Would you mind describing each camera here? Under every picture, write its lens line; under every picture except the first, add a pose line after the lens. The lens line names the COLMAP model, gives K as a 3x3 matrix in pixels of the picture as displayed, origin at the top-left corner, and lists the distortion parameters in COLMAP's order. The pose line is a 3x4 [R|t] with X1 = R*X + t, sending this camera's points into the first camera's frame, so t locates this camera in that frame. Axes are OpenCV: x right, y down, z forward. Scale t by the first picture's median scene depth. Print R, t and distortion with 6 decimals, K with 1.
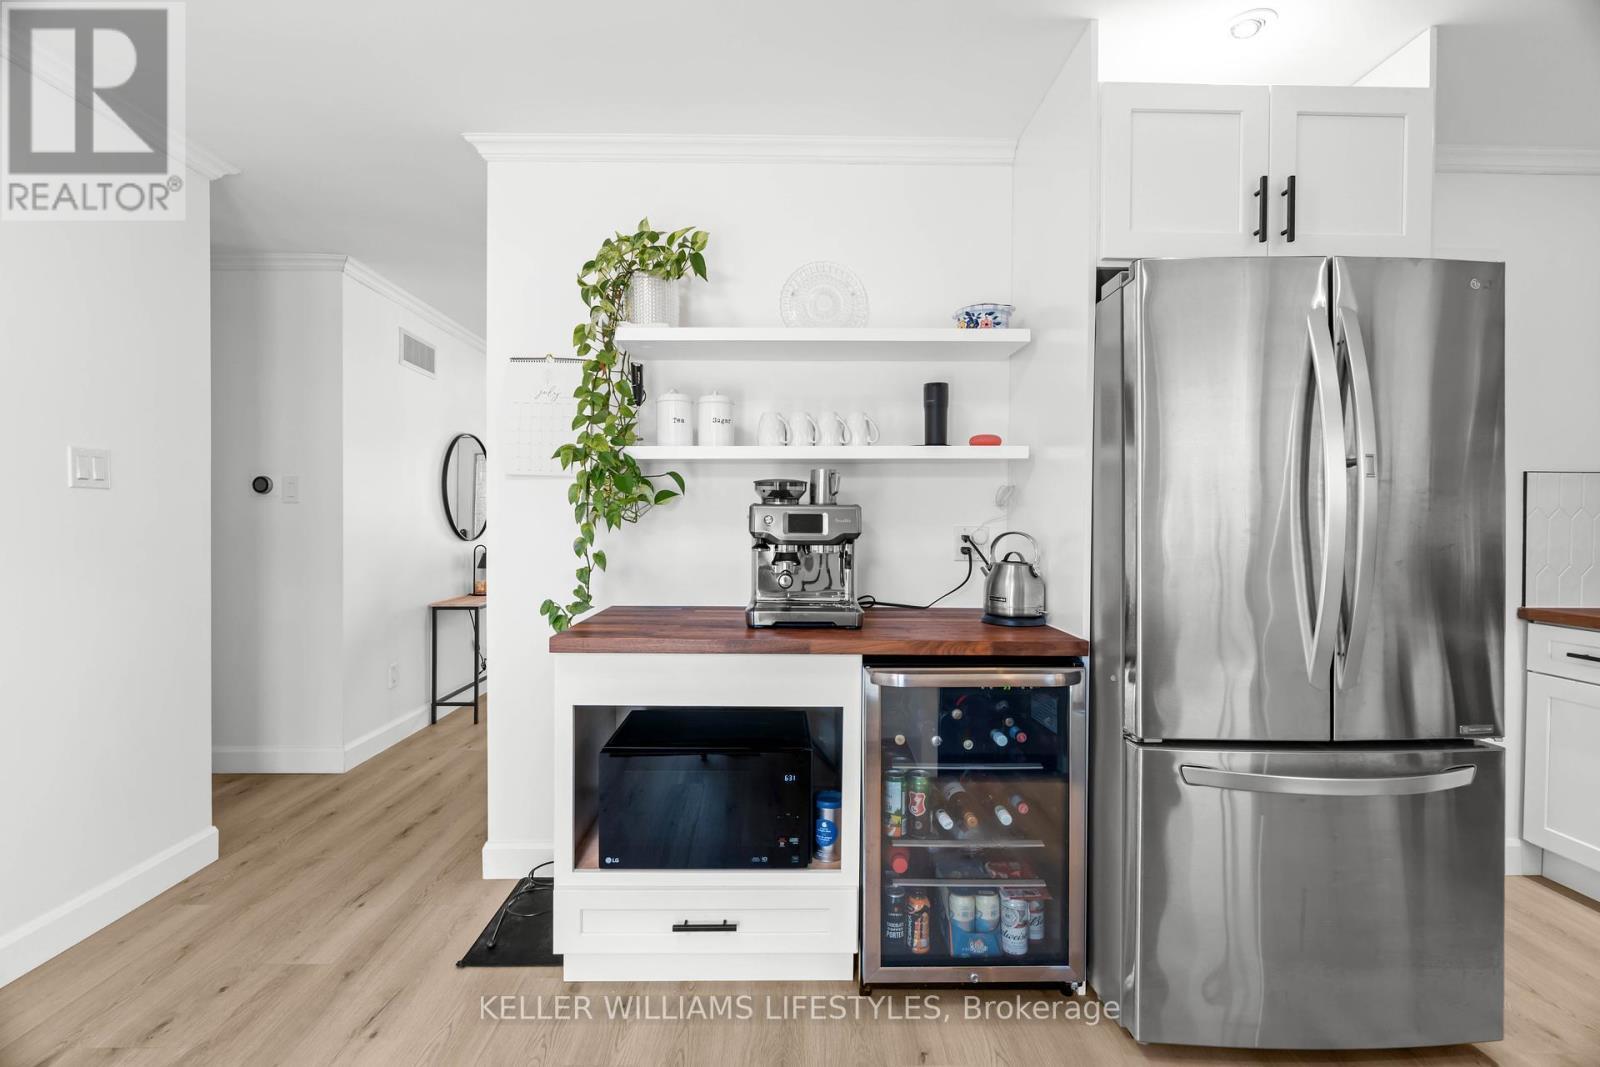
lens RADIAL K [[719.6, 0, 794.6], [0, 719.6, 528.6], [0, 0, 1]] dist [-0.006990, 0.000310]
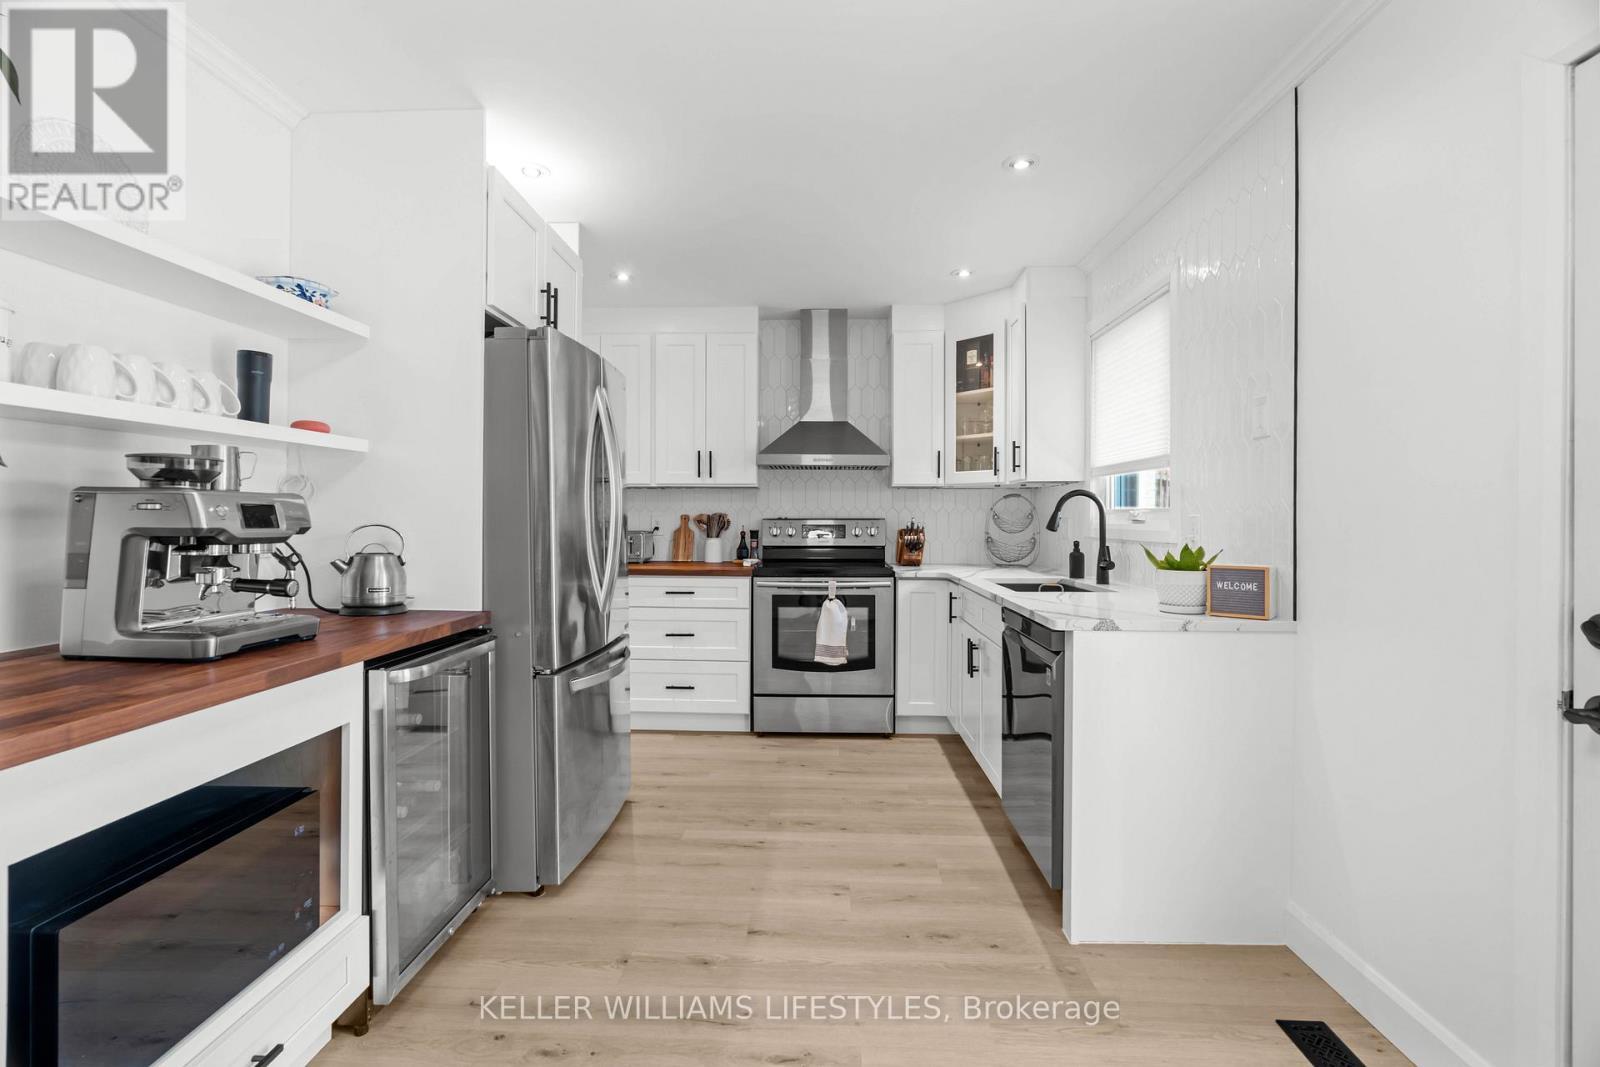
lens RADIAL K [[719.6, 0, 794.6], [0, 719.6, 528.6], [0, 0, 1]] dist [-0.006990, 0.000310]
pose [[0.043732, -0.018881, 0.998865, -0.740898], [0.006936, 0.999803, 0.018595, -0.004417], [-0.999019, 0.006115, 0.043854, 0.383400]]
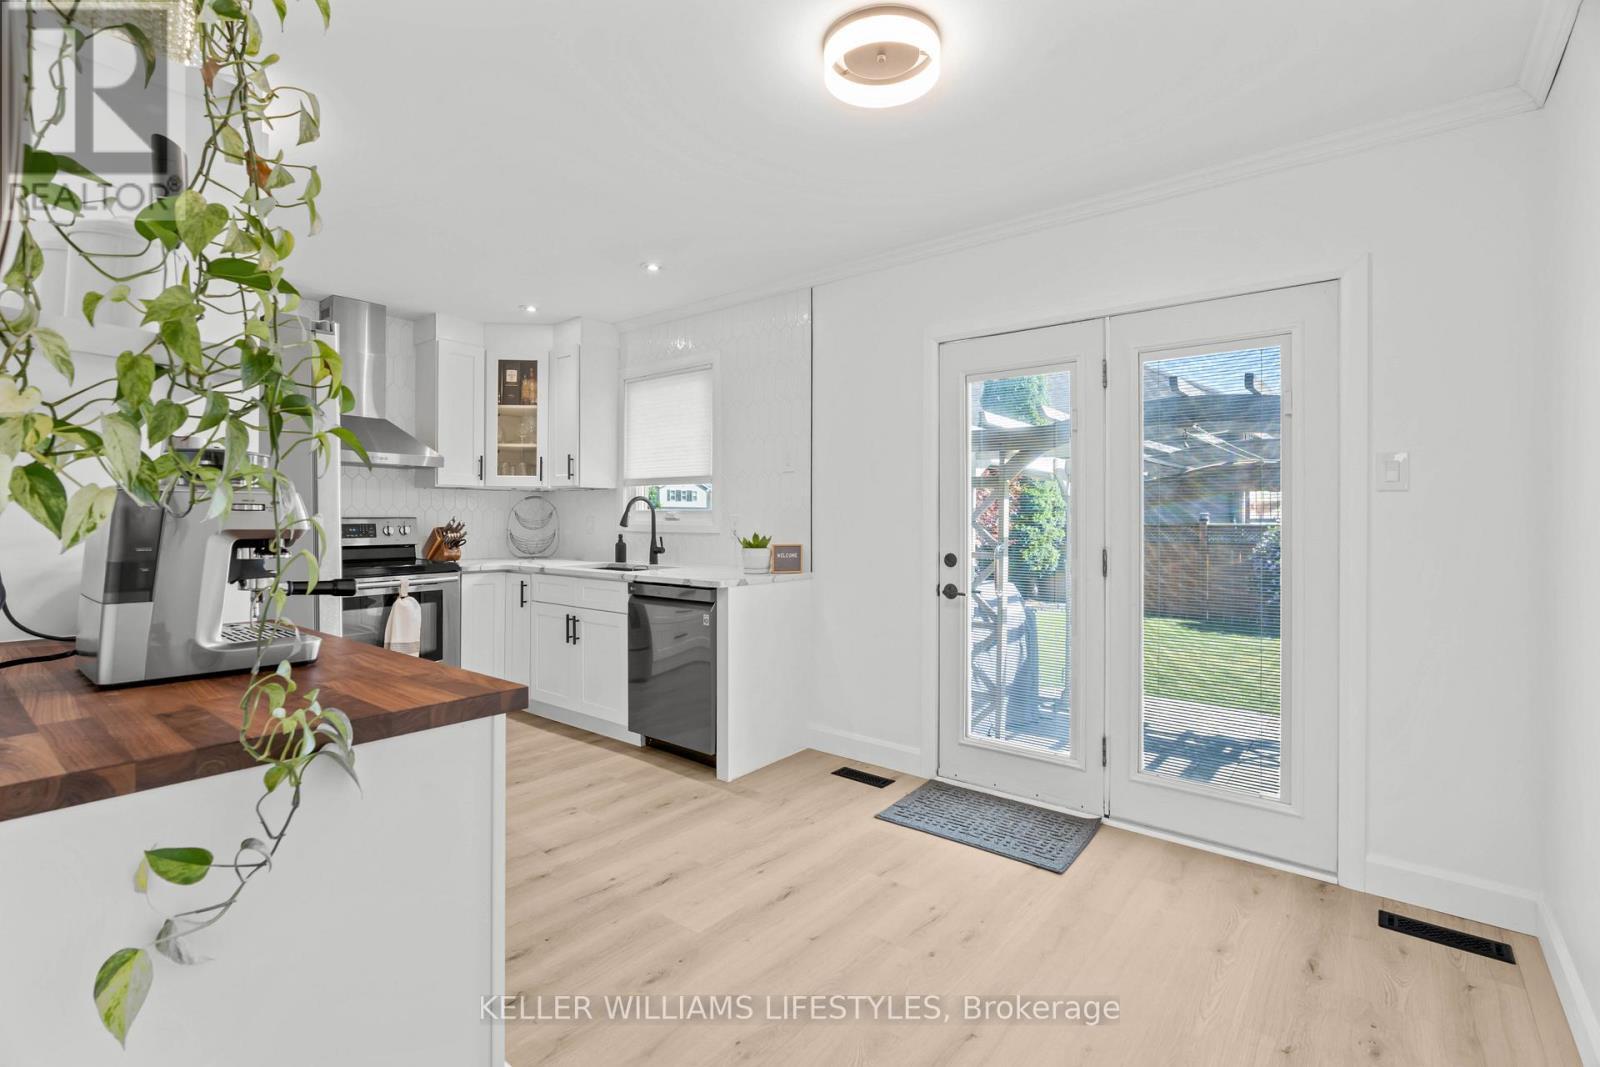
lens RADIAL K [[719.6, 0, 794.6], [0, 719.6, 528.6], [0, 0, 1]] dist [-0.006990, 0.000310]
pose [[-0.770242, -0.015501, 0.637563, -0.877504], [0.001171, 0.999669, 0.025719, -0.013964], [-0.637751, 0.020556, -0.769968, 1.229109]]
